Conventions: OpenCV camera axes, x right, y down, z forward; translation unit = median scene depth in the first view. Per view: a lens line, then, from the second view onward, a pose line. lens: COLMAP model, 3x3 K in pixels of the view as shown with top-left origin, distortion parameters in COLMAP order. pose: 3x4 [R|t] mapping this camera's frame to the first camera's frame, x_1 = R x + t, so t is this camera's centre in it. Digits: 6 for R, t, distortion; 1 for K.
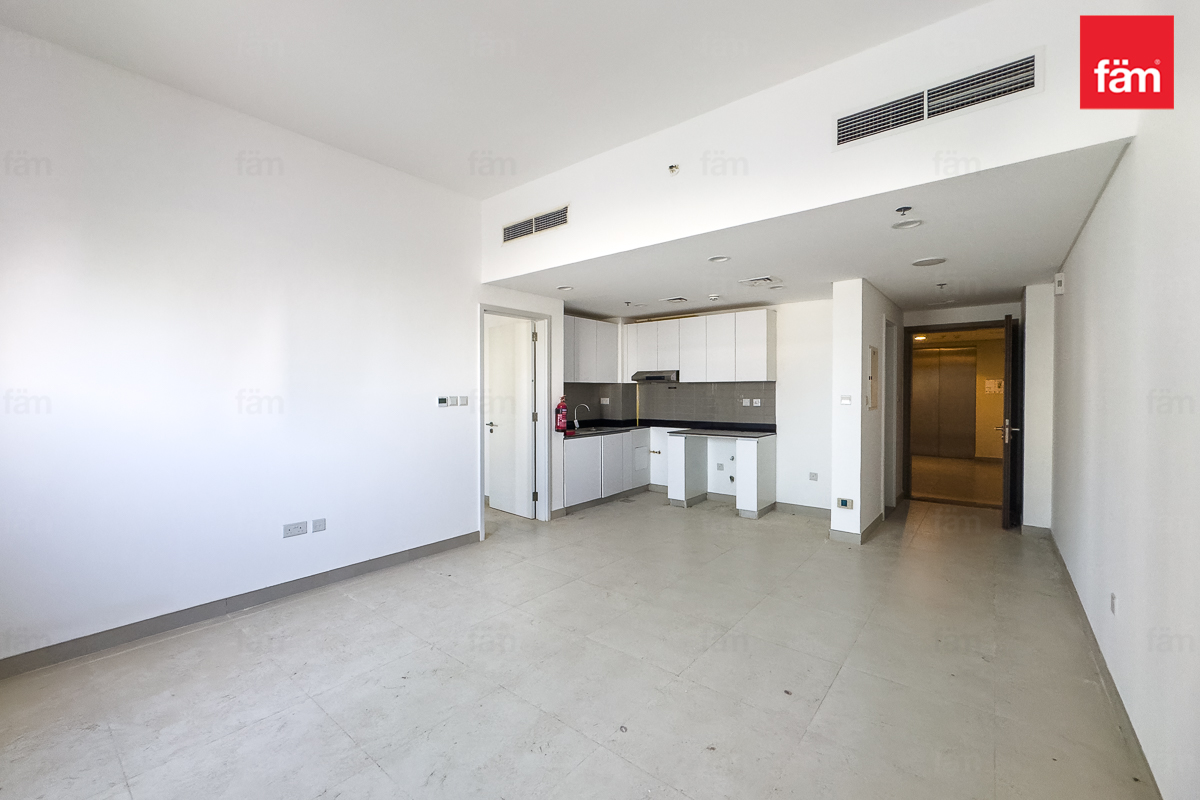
lens RADIAL K [[488.4, 0, 568.8], [0, 488.4, 399.8], [0, 0, 1]] dist [0.000740, 0.000028]
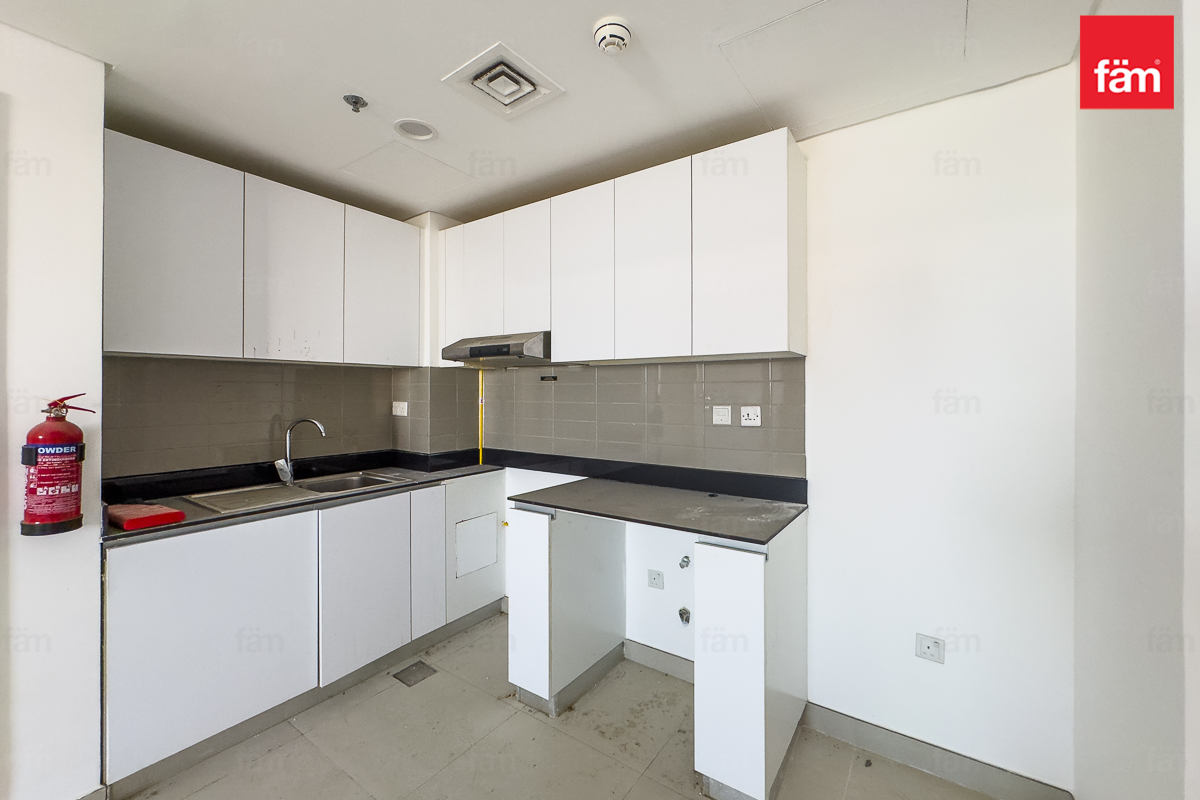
lens RADIAL K [[515.9, 0, 562.9], [0, 515.9, 394.5], [0, 0, 1]] dist [-0.000110, -0.000036]
pose [[0.997201, 0.001882, 0.074742, 0.212899], [-0.000803, 0.999895, -0.014466, -0.004746], [-0.074761, 0.014366, 0.997098, 0.615356]]
